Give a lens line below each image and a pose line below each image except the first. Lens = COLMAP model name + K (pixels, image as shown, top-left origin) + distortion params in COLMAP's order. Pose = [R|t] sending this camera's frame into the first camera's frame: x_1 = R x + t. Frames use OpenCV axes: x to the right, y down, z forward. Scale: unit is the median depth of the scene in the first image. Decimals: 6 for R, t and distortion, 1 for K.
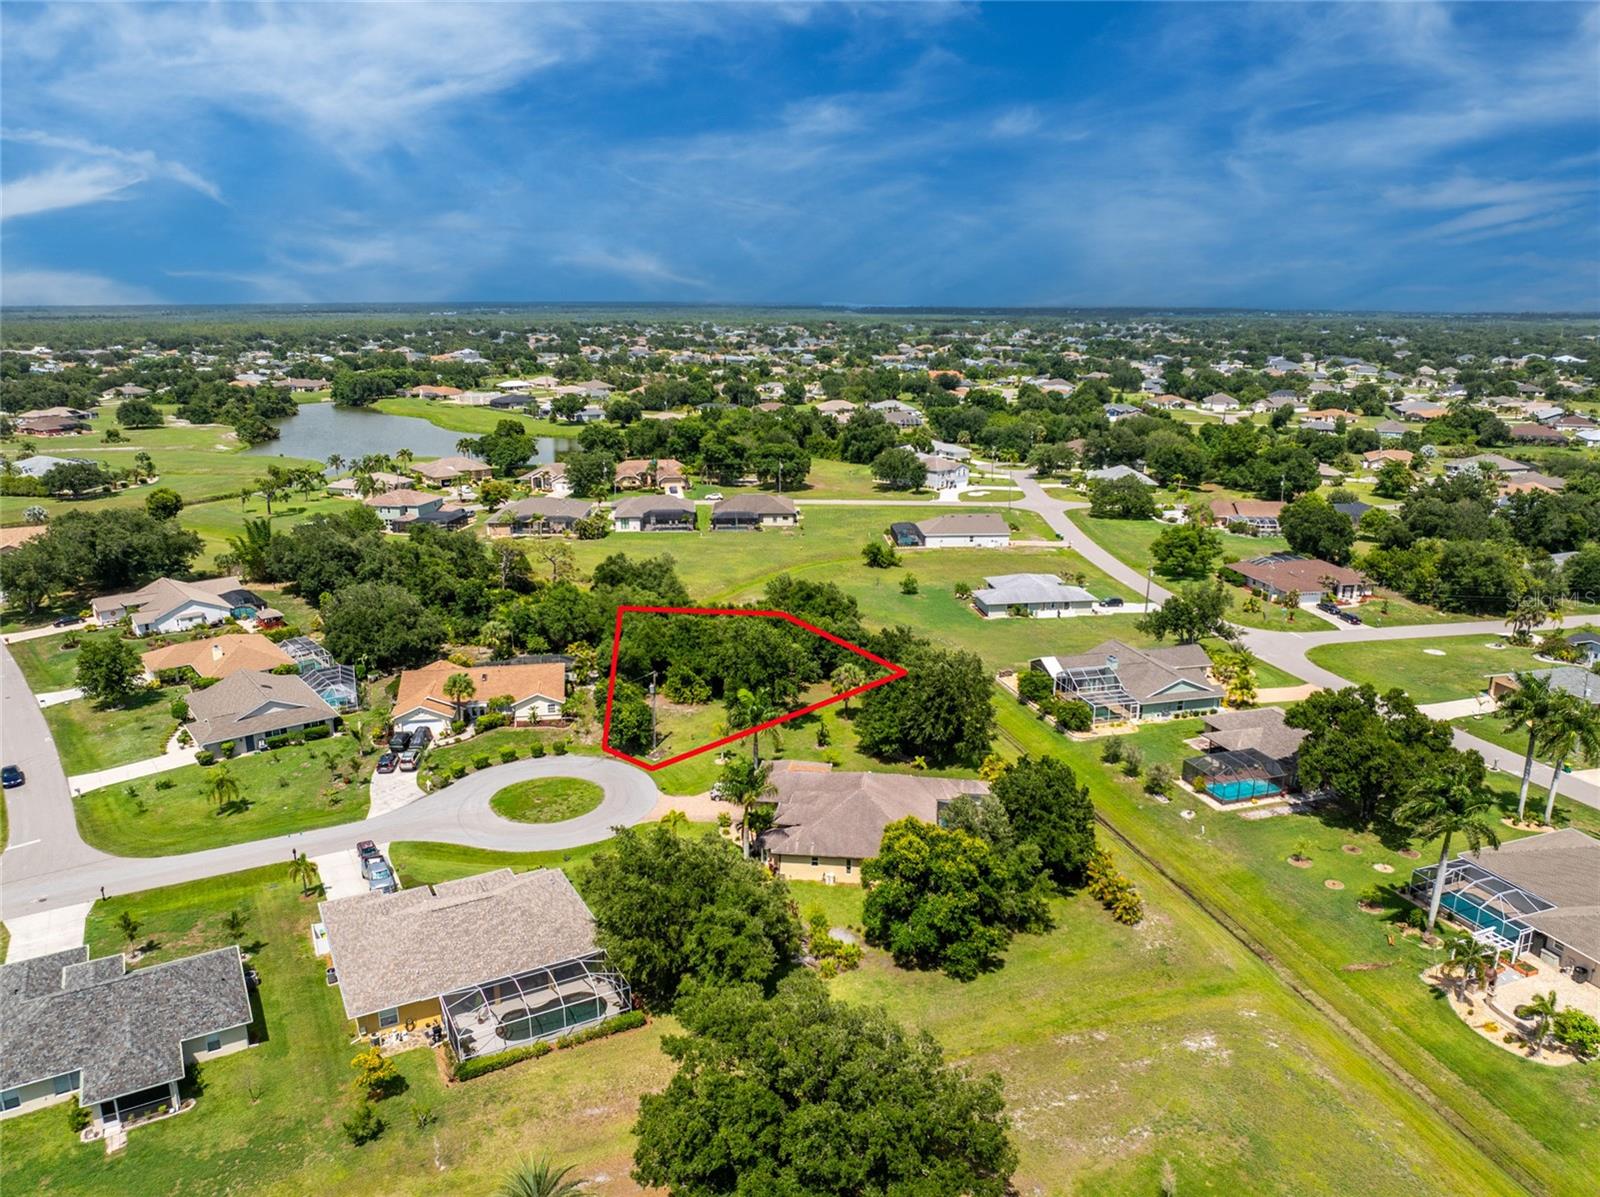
lens RADIAL K [[1137.3, 0, 805.9], [0, 1137.3, 596.3], [0, 0, 1]] dist [-0.035119, -0.004741]
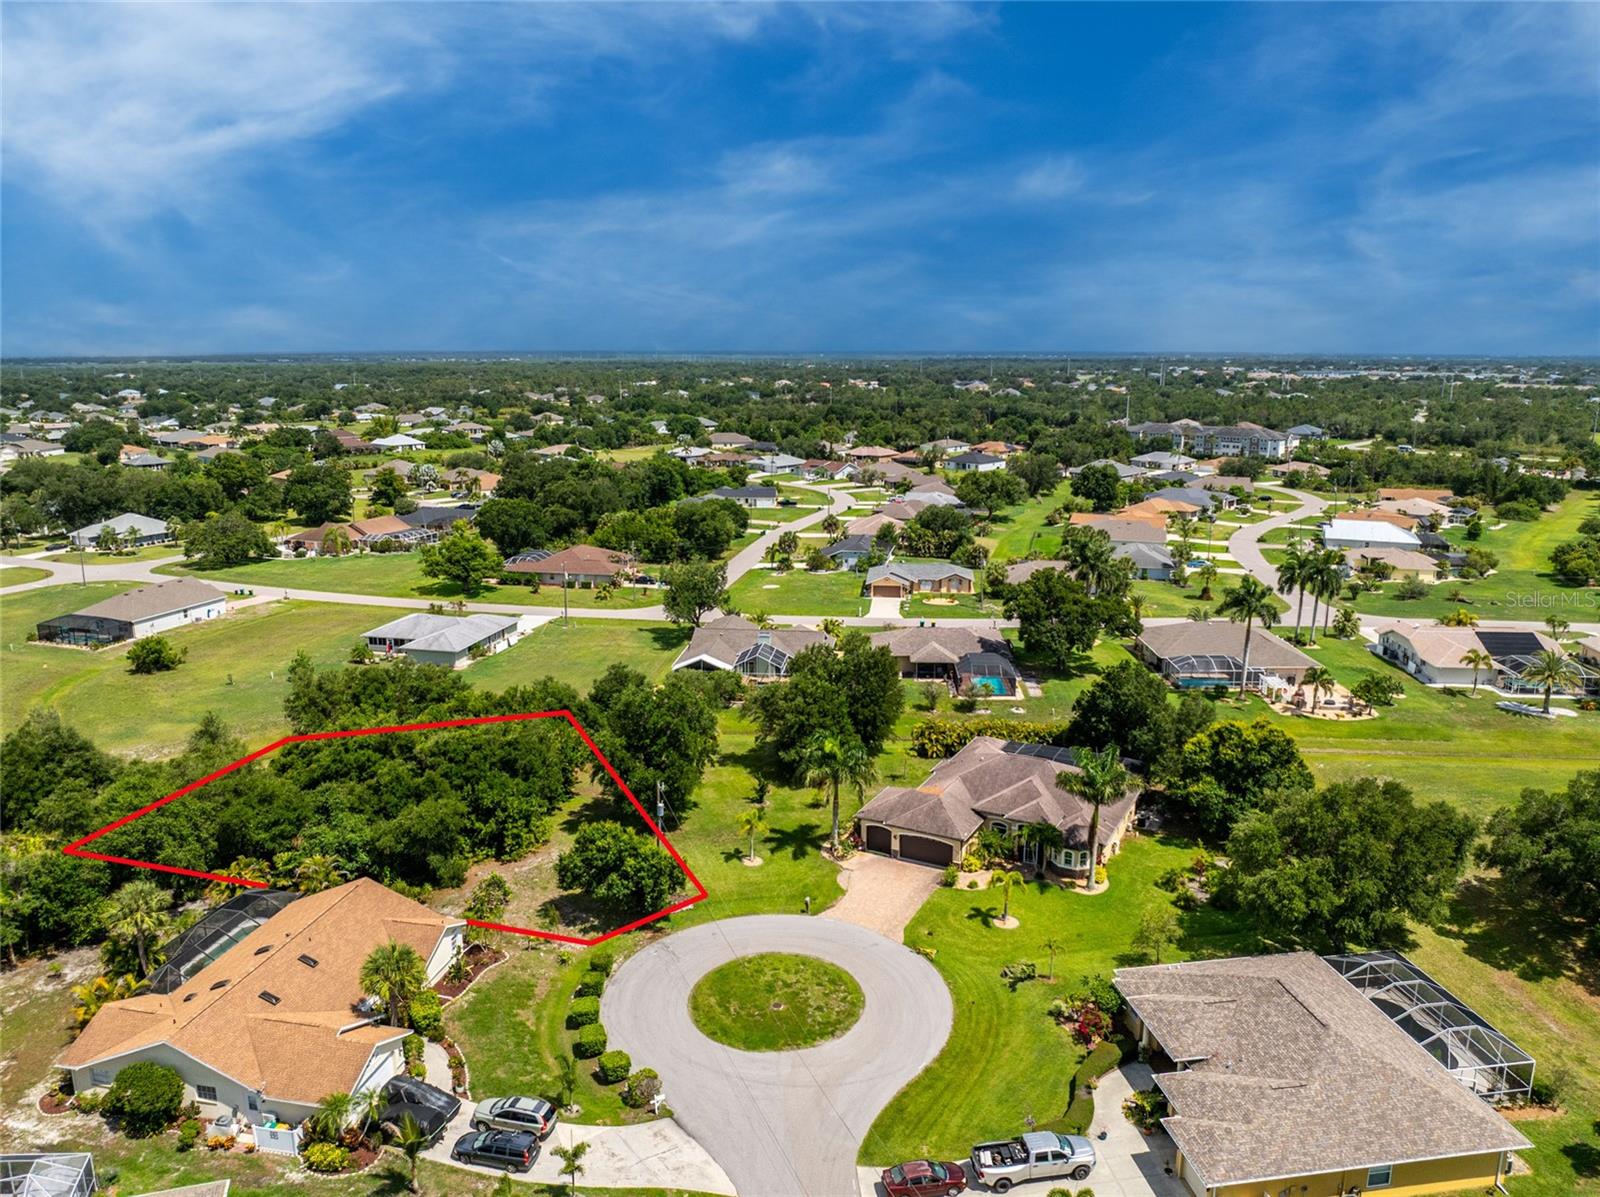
lens RADIAL K [[1137.3, 0, 805.9], [0, 1137.3, 596.3], [0, 0, 1]] dist [-0.035119, -0.004741]
pose [[0.344355, -0.198657, 0.917581, -0.489366], [0.234434, 0.964591, 0.120855, -0.070467], [-0.909099, 0.173495, 0.378733, 0.458284]]
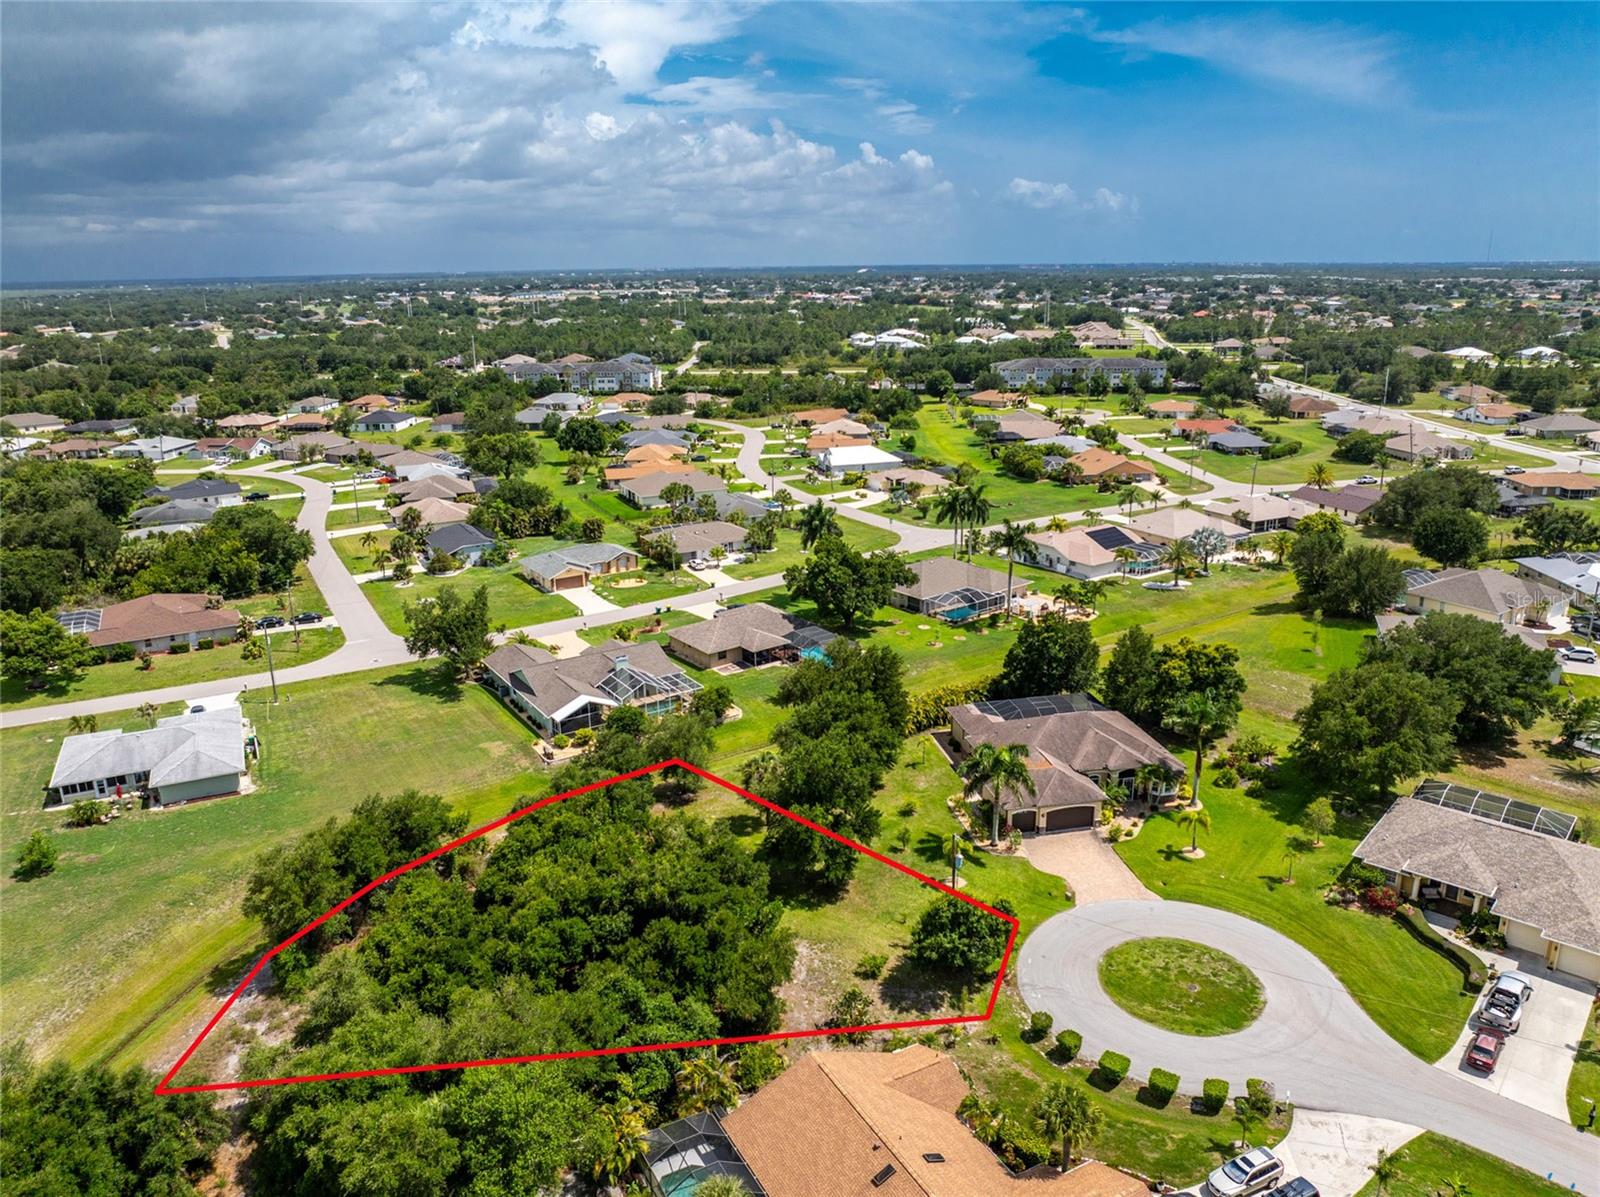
lens RADIAL K [[1129.2, 0, 802.4], [0, 1129.2, 568.1], [0, 0, 1]] dist [-0.036076, -0.005057]
pose [[-0.329151, -0.241024, 0.912999, -0.463713], [0.249376, 0.910361, 0.330232, -0.216426], [-0.910753, 0.336377, -0.239541, 0.832281]]
